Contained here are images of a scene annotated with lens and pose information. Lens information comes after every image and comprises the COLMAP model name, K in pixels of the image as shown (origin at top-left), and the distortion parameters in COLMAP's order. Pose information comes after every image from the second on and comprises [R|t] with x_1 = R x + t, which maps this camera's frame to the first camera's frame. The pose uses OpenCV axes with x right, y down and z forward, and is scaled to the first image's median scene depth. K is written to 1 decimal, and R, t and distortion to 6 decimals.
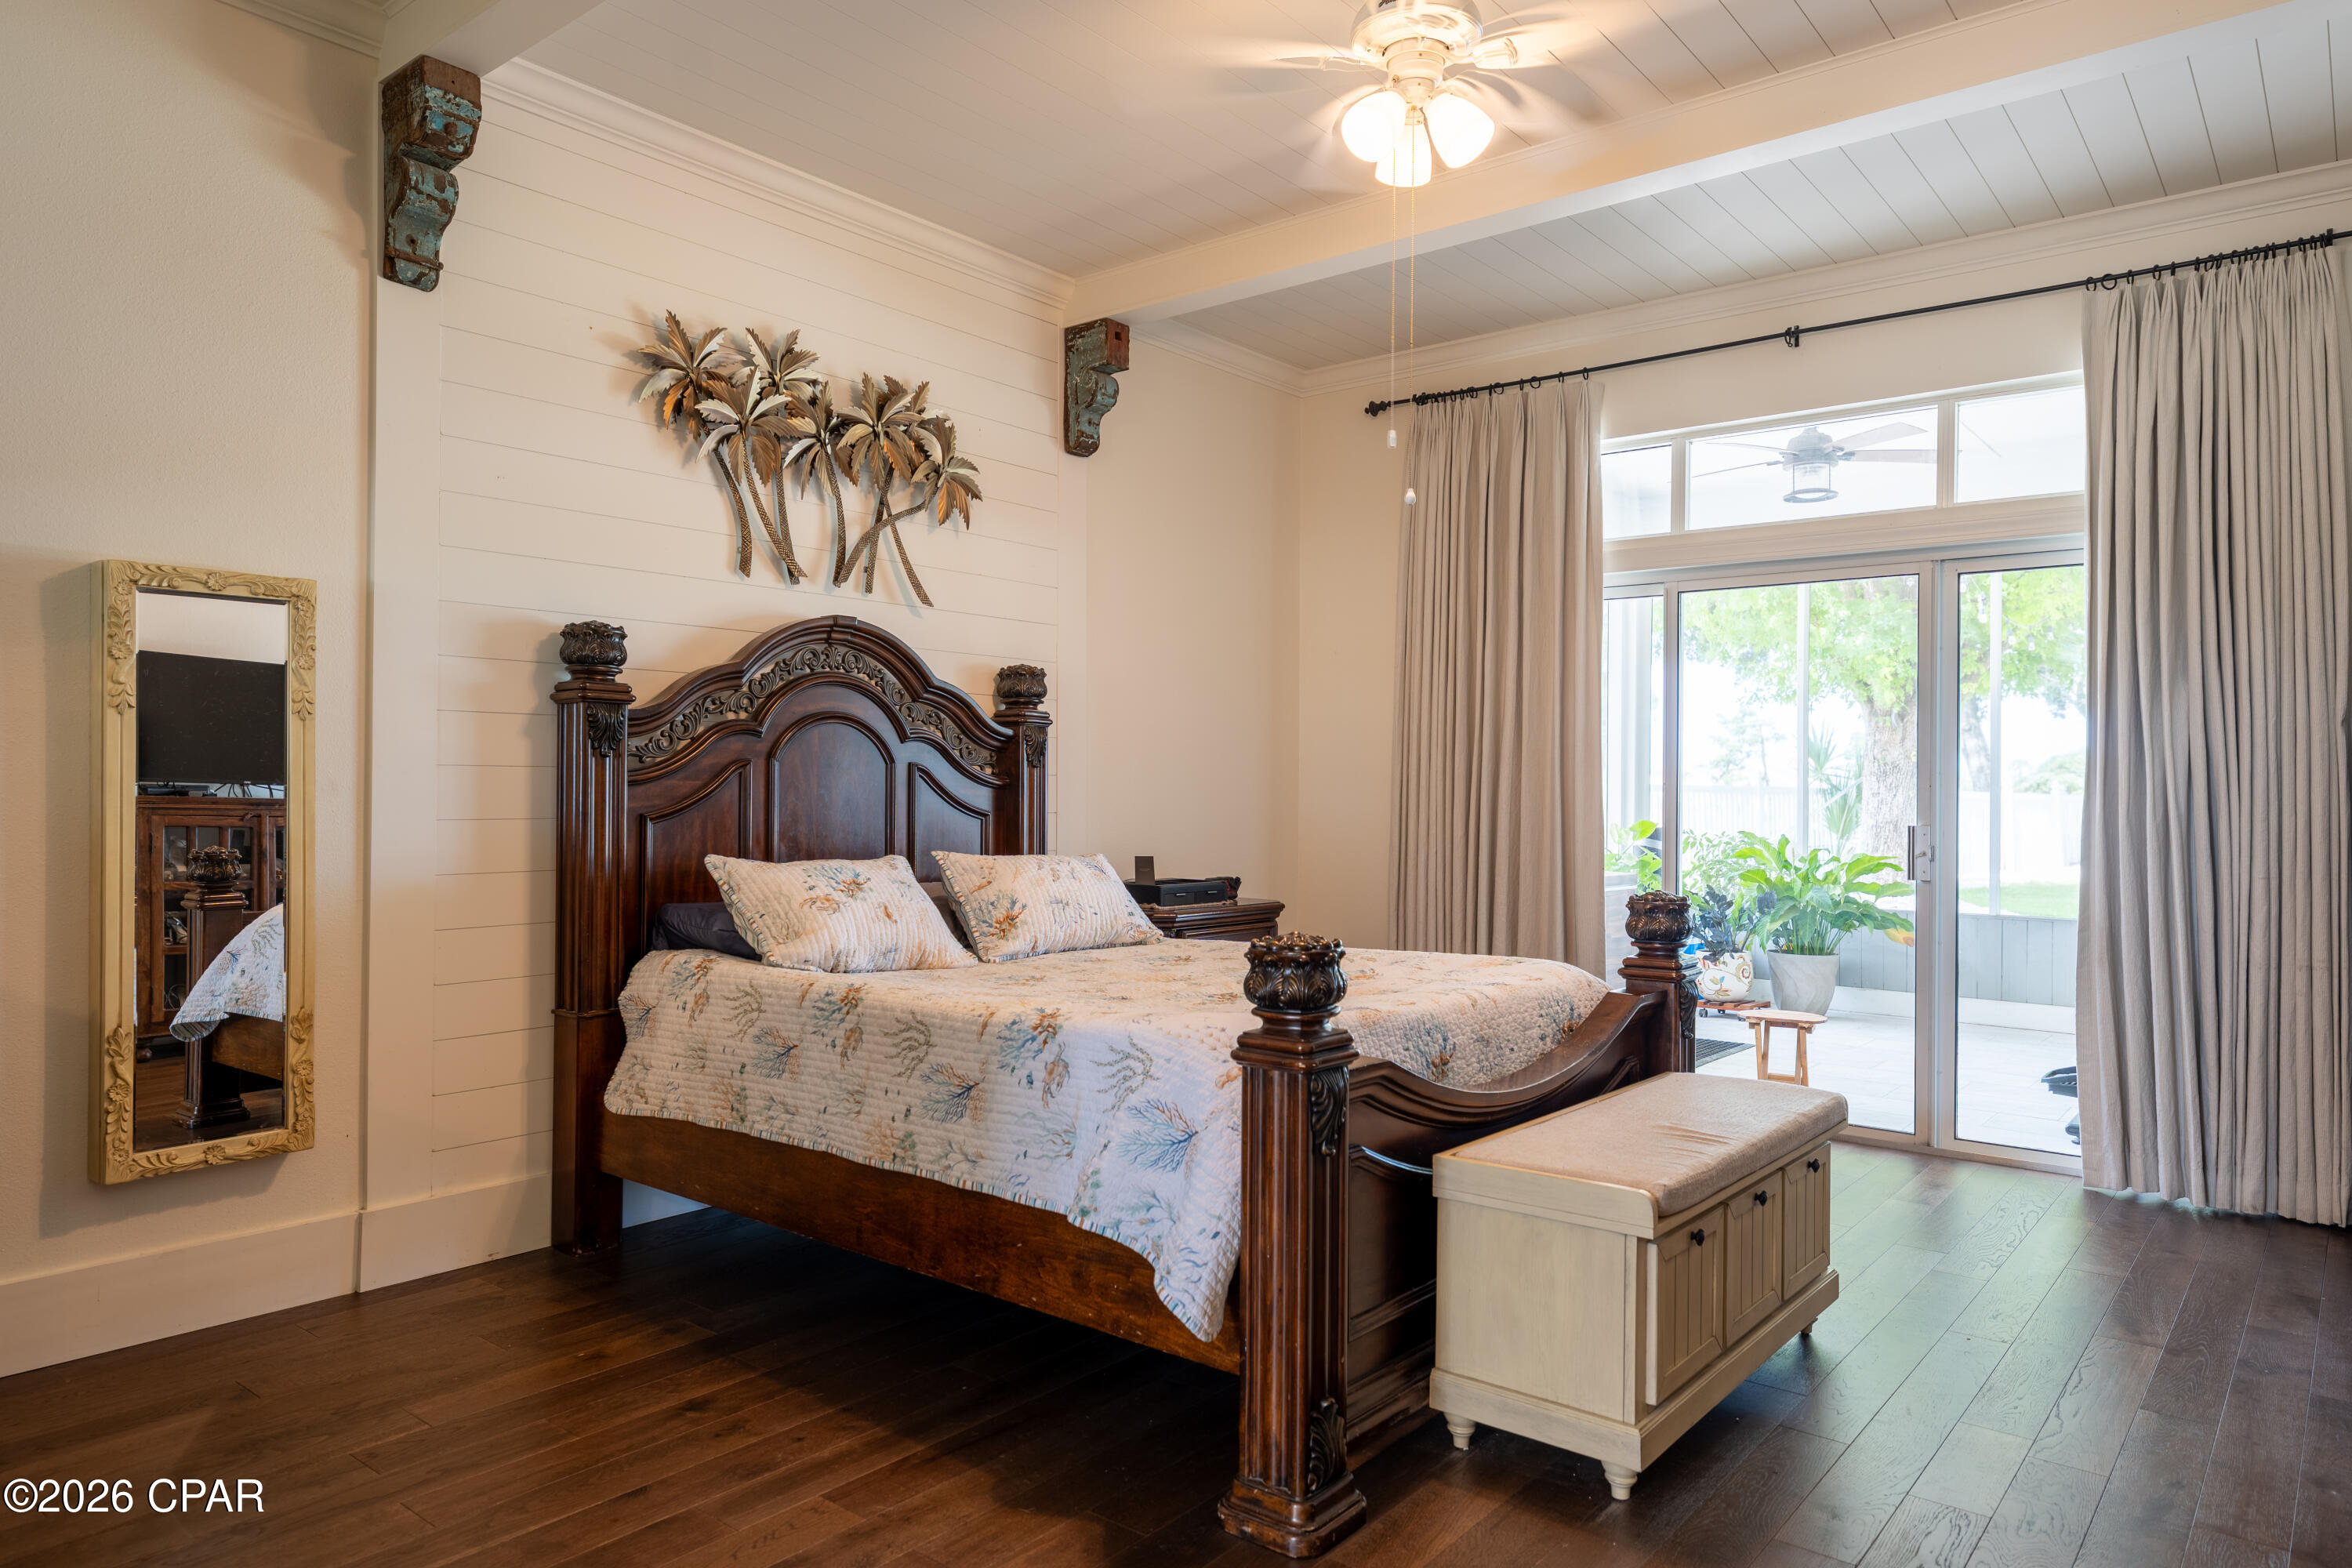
lens RADIAL K [[1480.6, 0, 1172.6], [0, 1480.6, 770.2], [0, 0, 1]] dist [-0.005598, -0.000138]
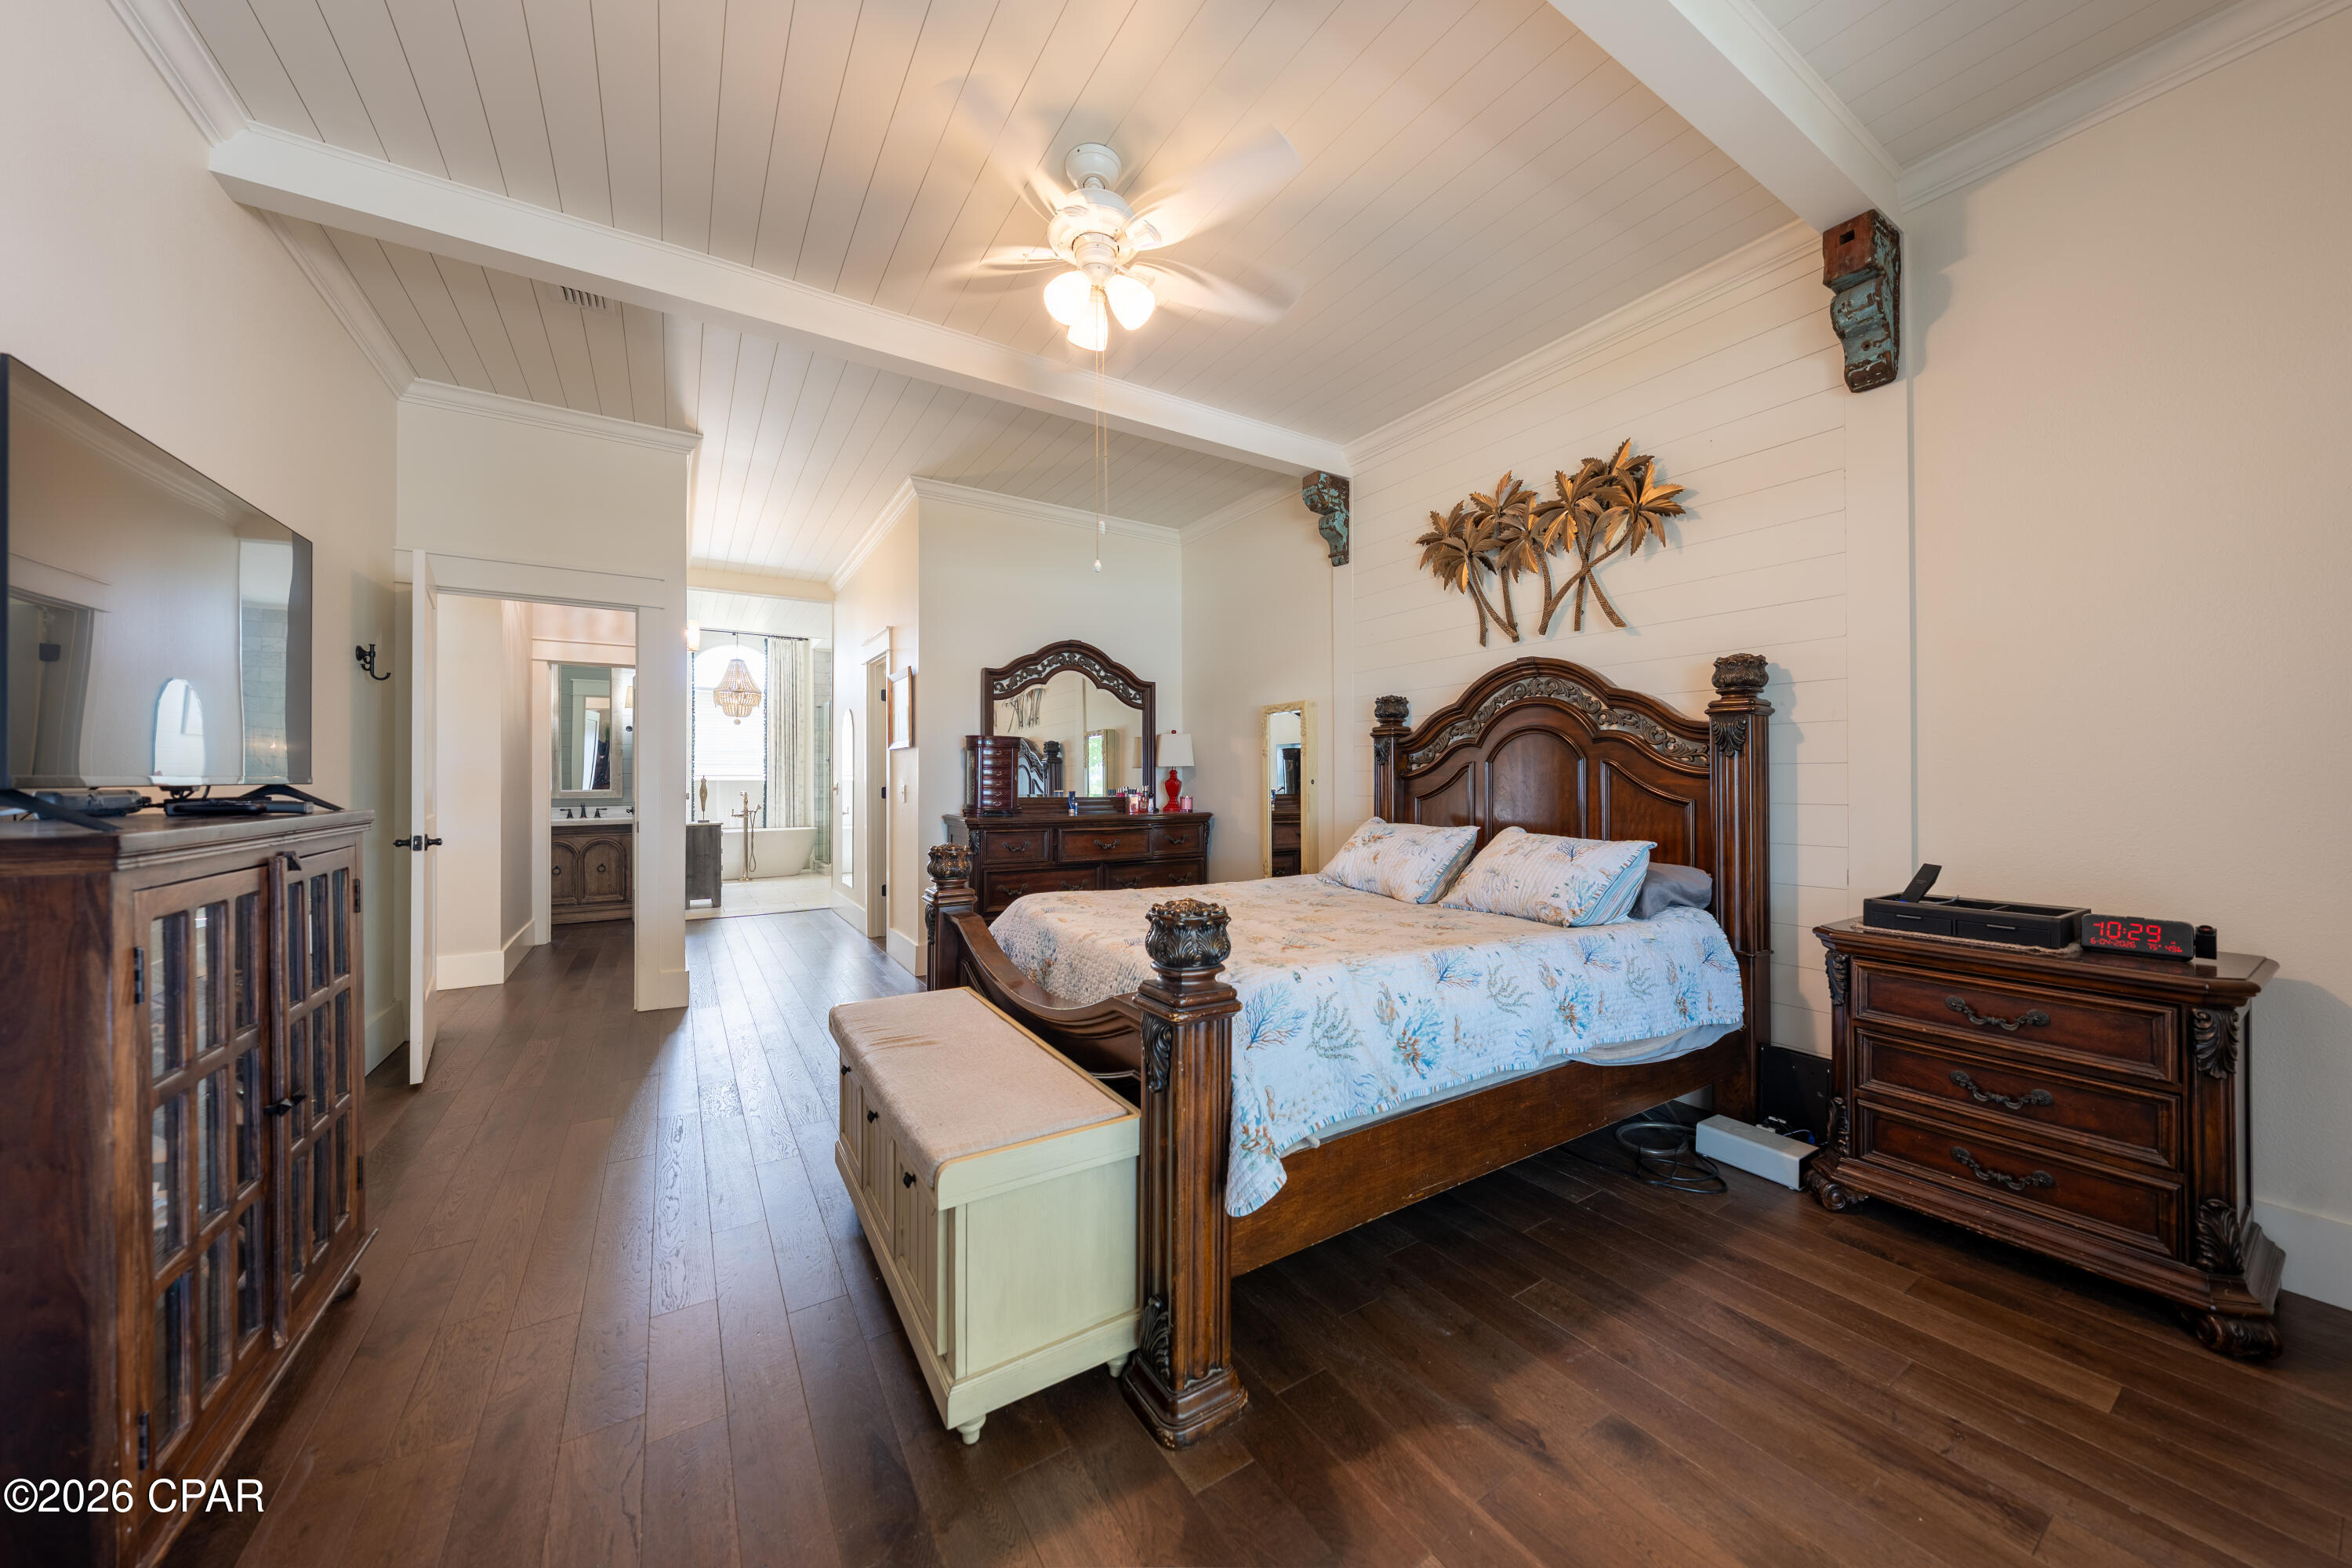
lens RADIAL K [[796.4, 0, 1167.2], [0, 796.4, 782.6], [0, 0, 1]] dist [0.001813, 0.000007]
pose [[-0.324275, 0.006204, -0.945943, 0.594240], [0.014830, 0.999889, 0.001474, 0.008591], [0.945847, -0.013550, -0.324331, 0.901544]]
